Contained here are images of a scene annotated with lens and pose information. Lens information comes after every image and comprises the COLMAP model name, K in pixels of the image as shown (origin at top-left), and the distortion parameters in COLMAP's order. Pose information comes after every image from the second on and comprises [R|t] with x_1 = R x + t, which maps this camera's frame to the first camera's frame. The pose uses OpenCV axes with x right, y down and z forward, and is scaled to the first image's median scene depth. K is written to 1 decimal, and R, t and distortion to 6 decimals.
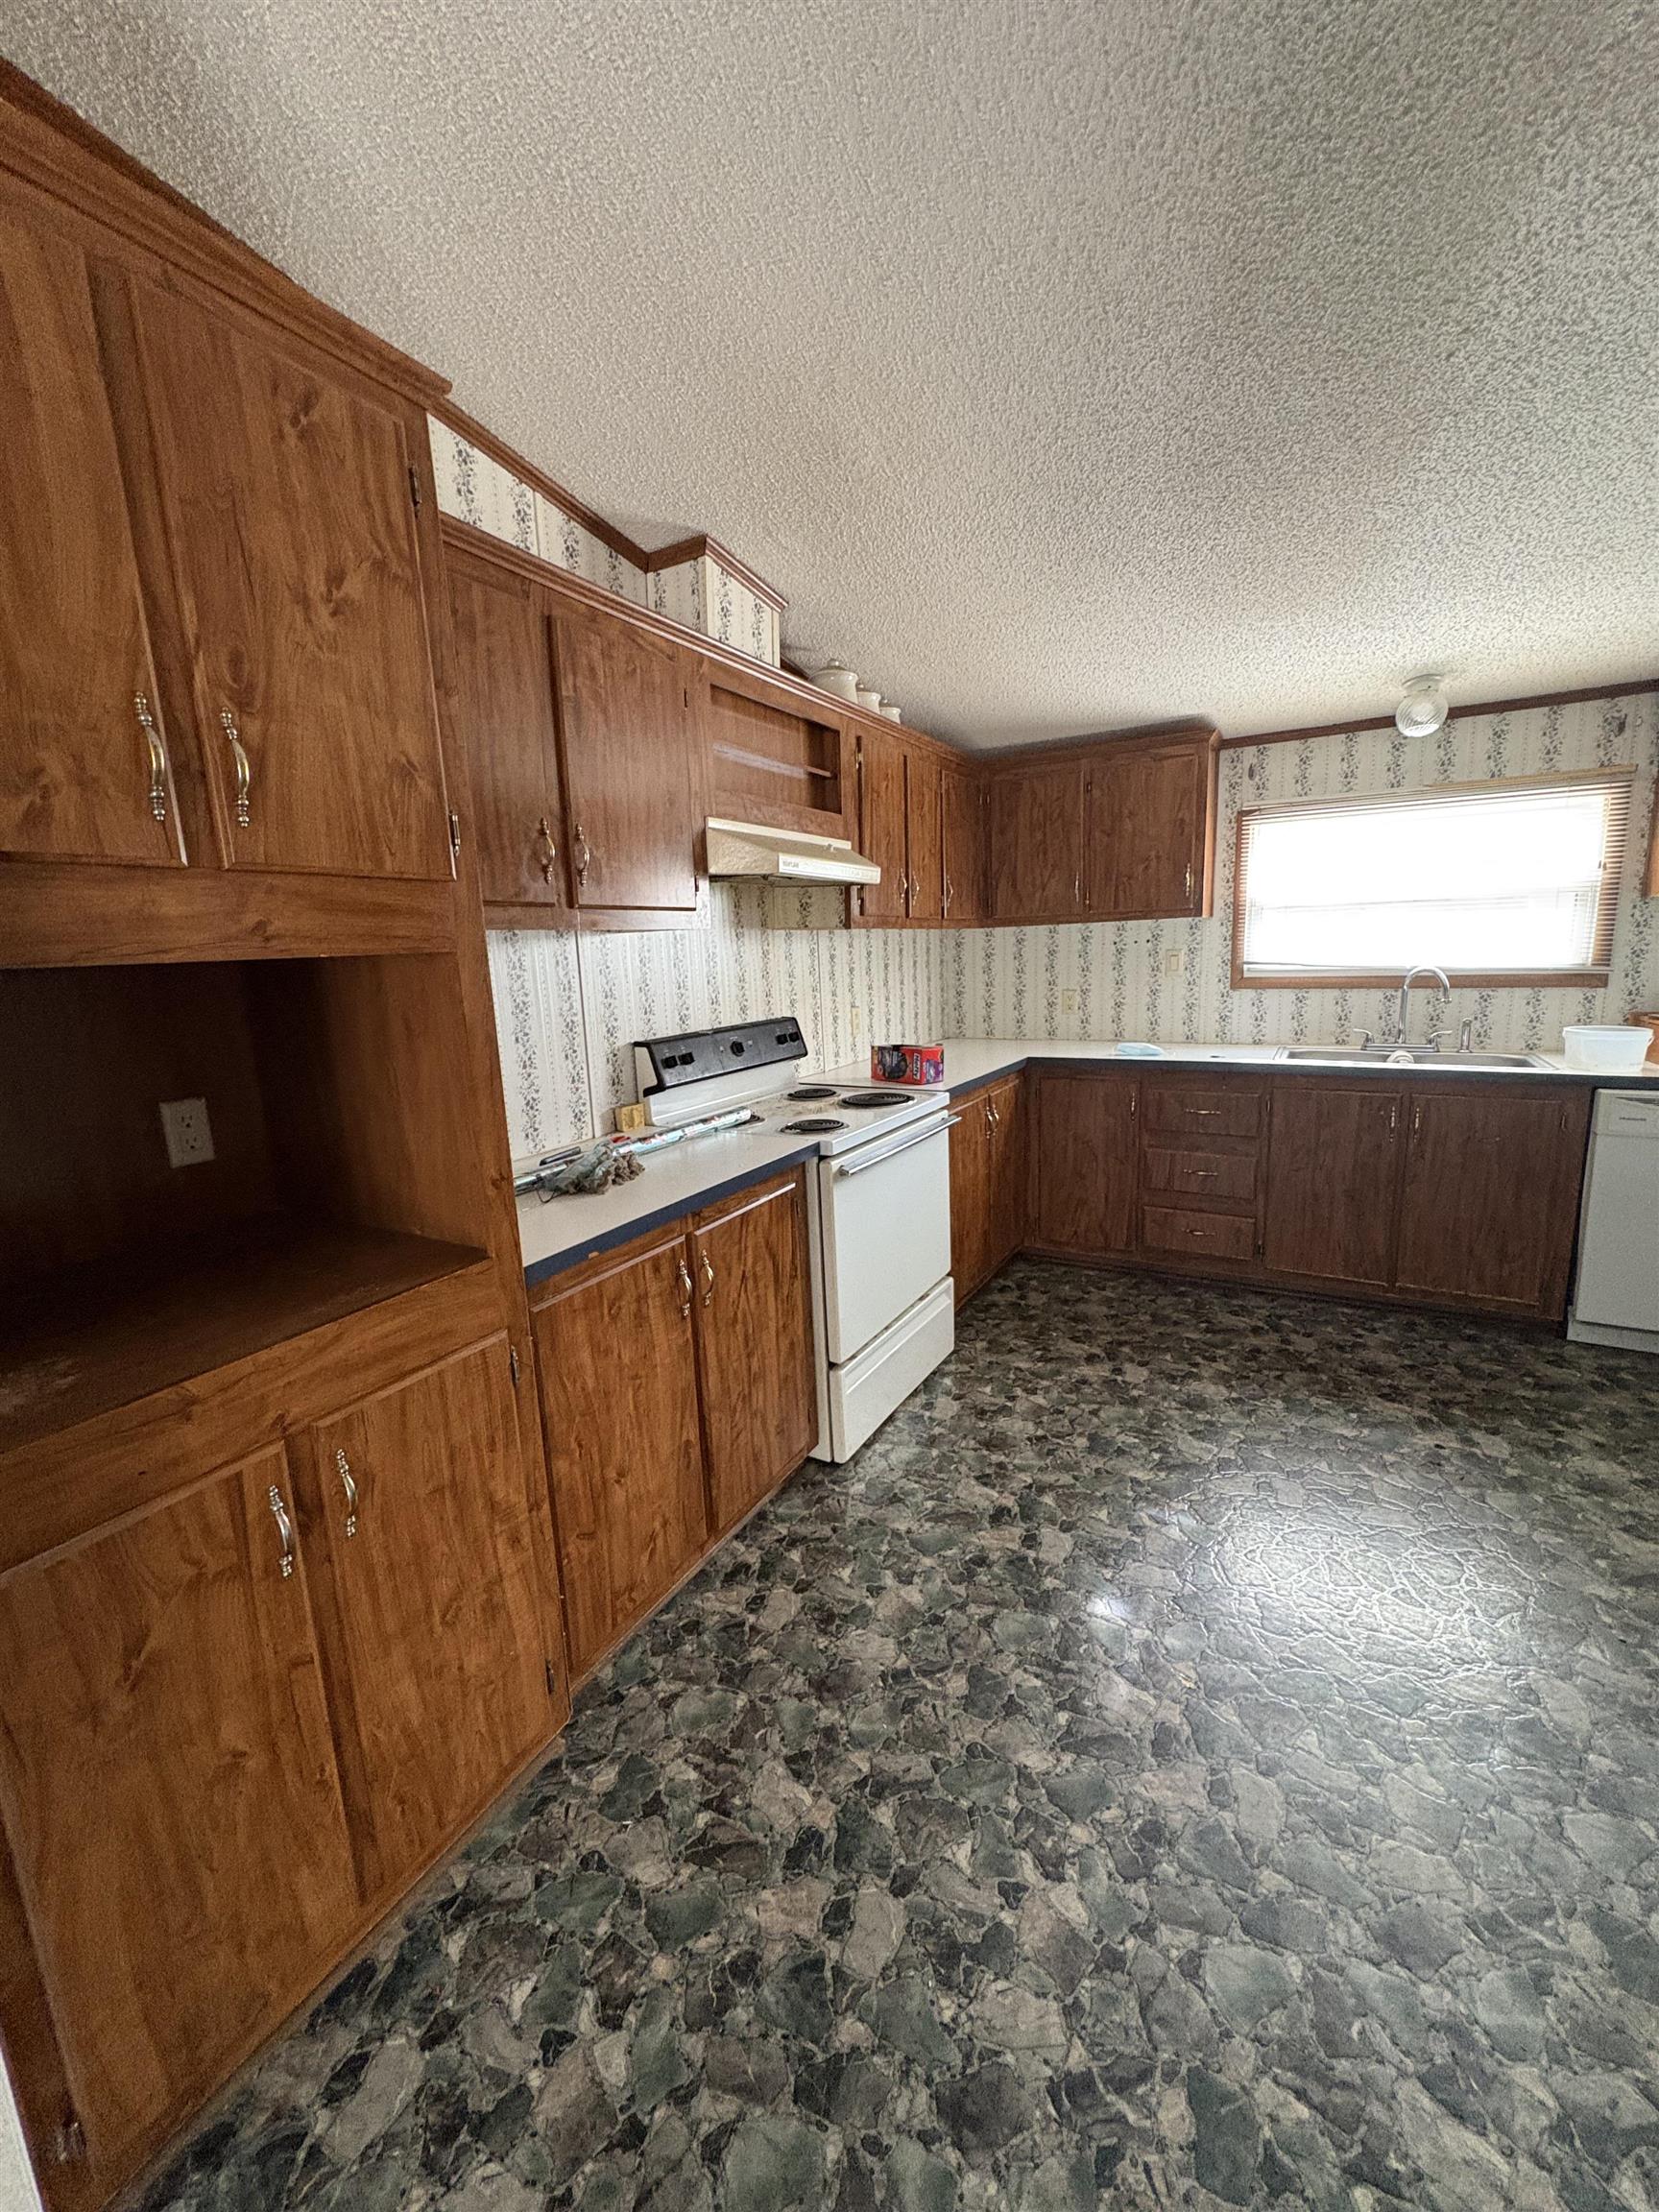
lens RADIAL K [[882.2, 0, 829.5], [0, 882.2, 1106.0], [0, 0, 1]] dist [-0.000480, -0.000019]
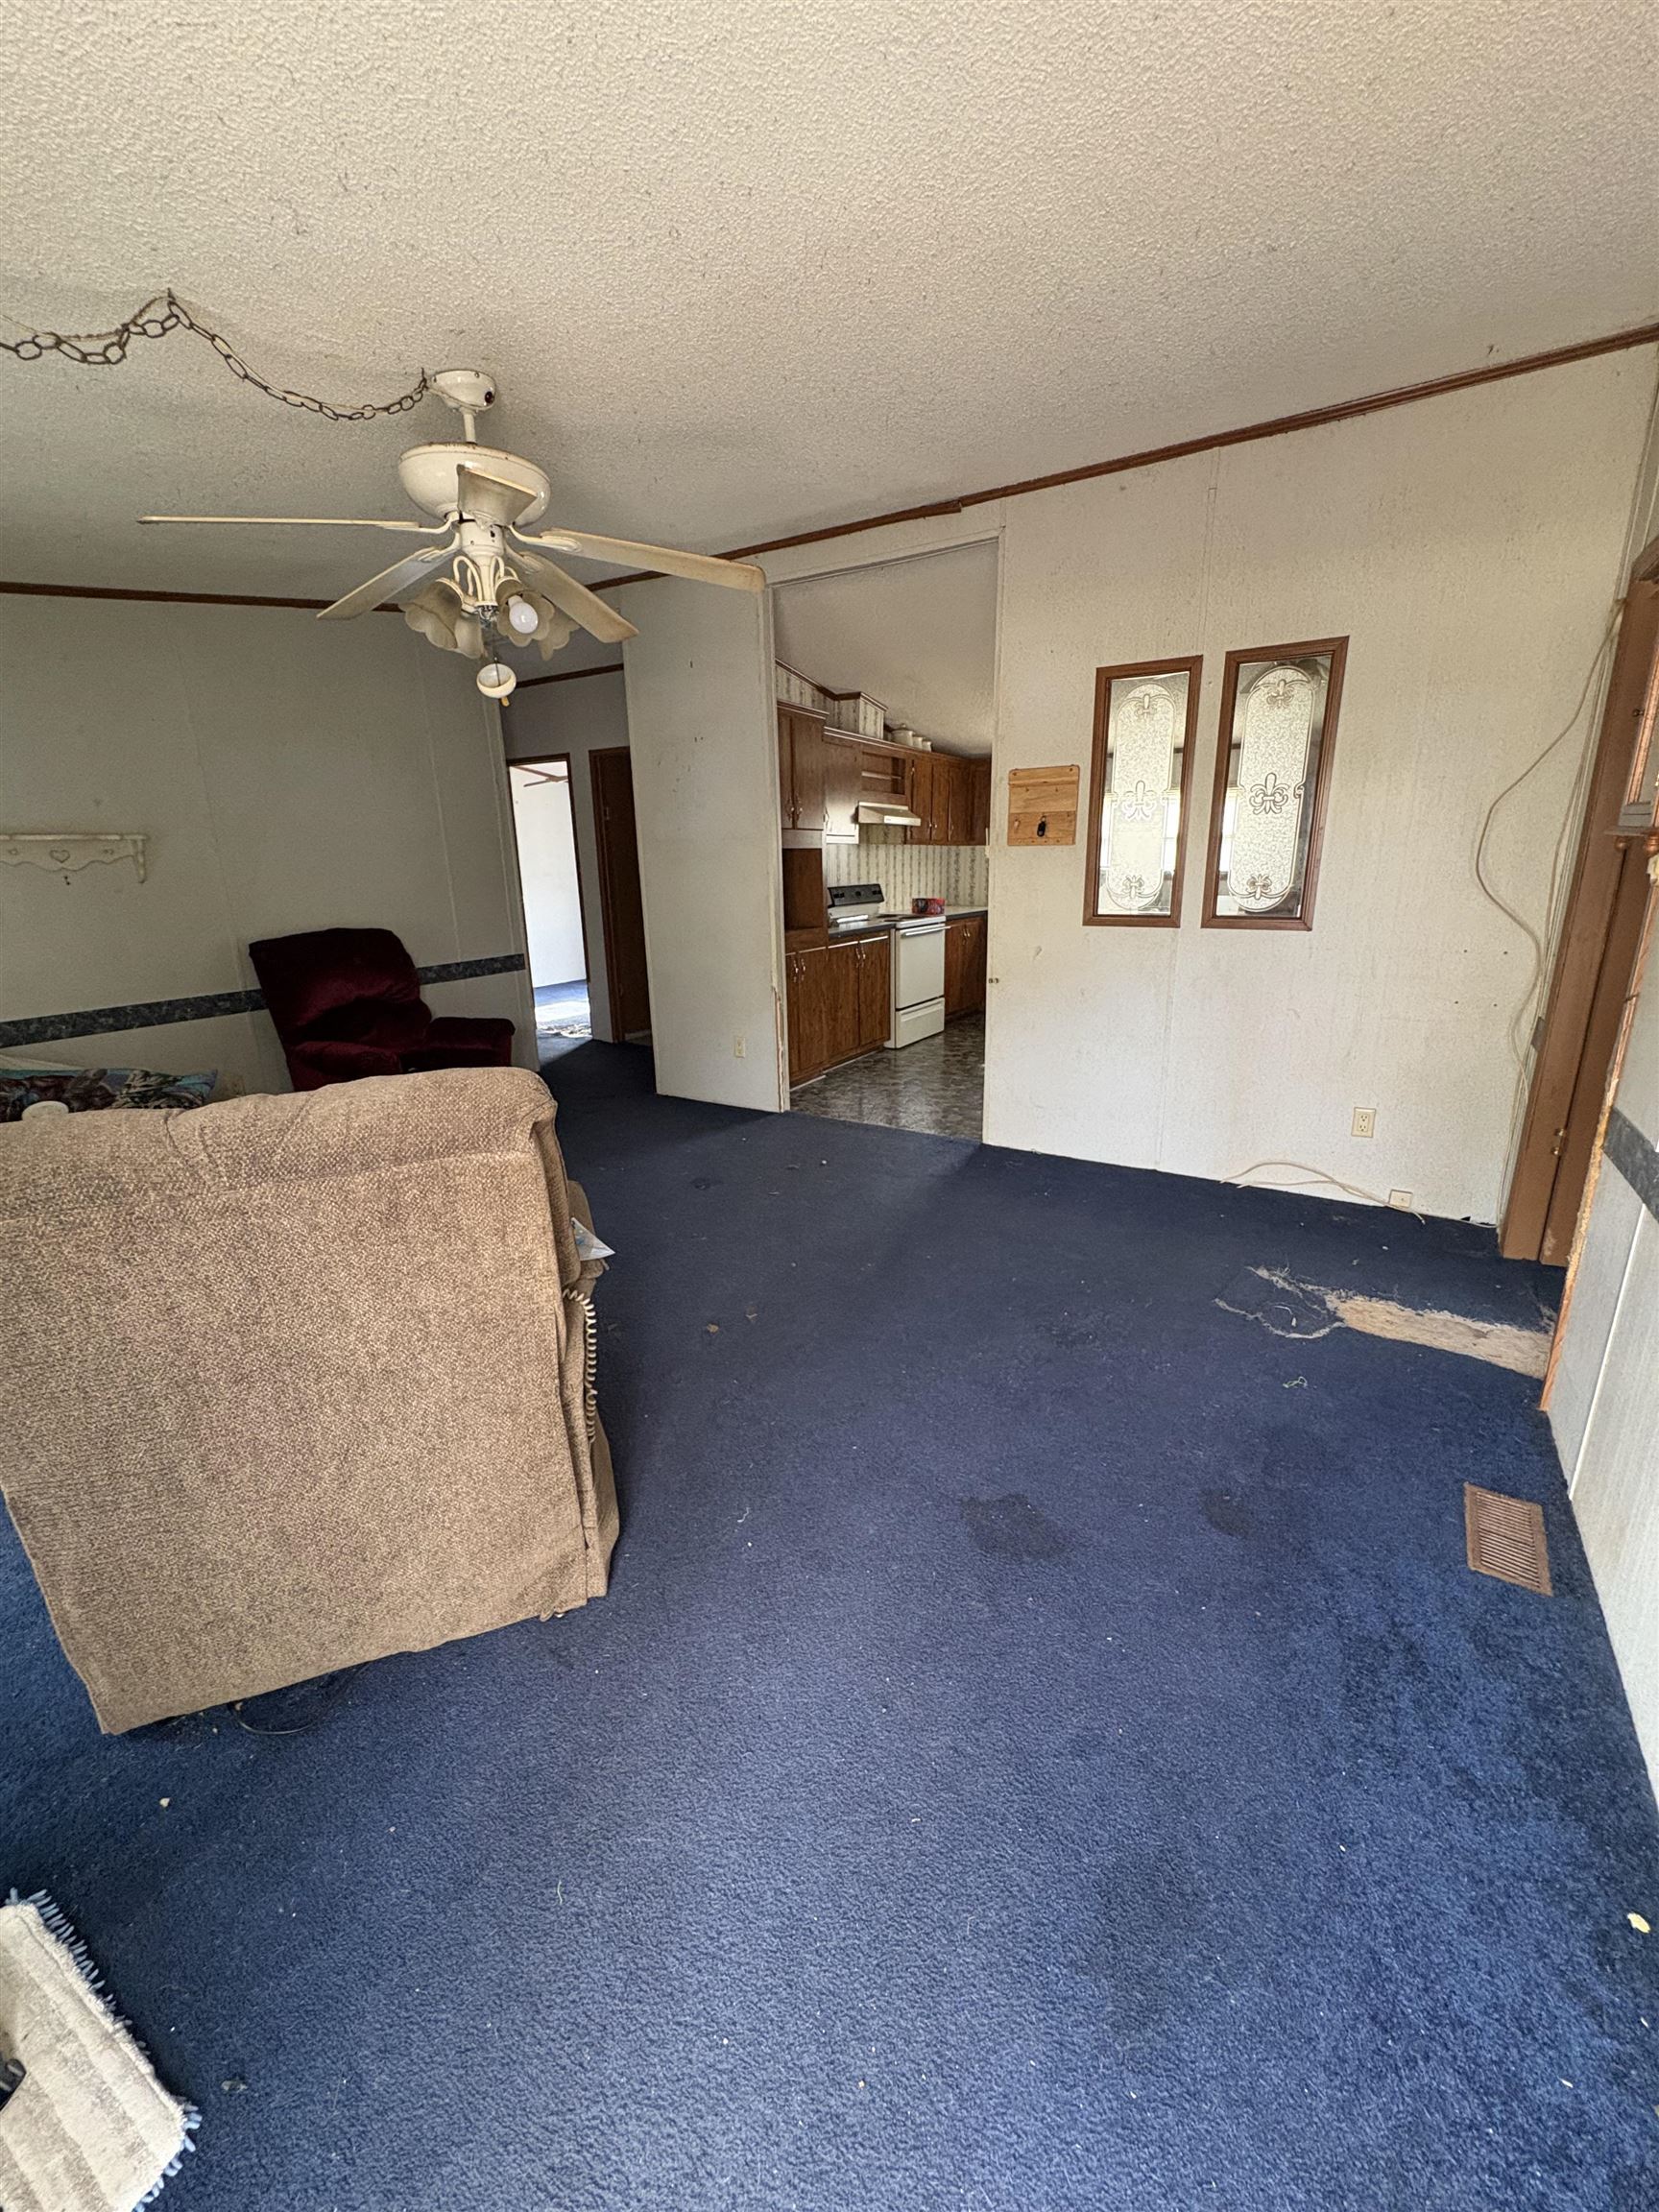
lens RADIAL K [[882.2, 0, 829.5], [0, 882.2, 1106.0], [0, 0, 1]] dist [-0.000480, -0.000019]
pose [[0.999520, 0.029248, -0.010219, -0.157135], [-0.028187, 0.995368, 0.091912, 0.322436], [0.012860, -0.091580, 0.995715, -1.609312]]
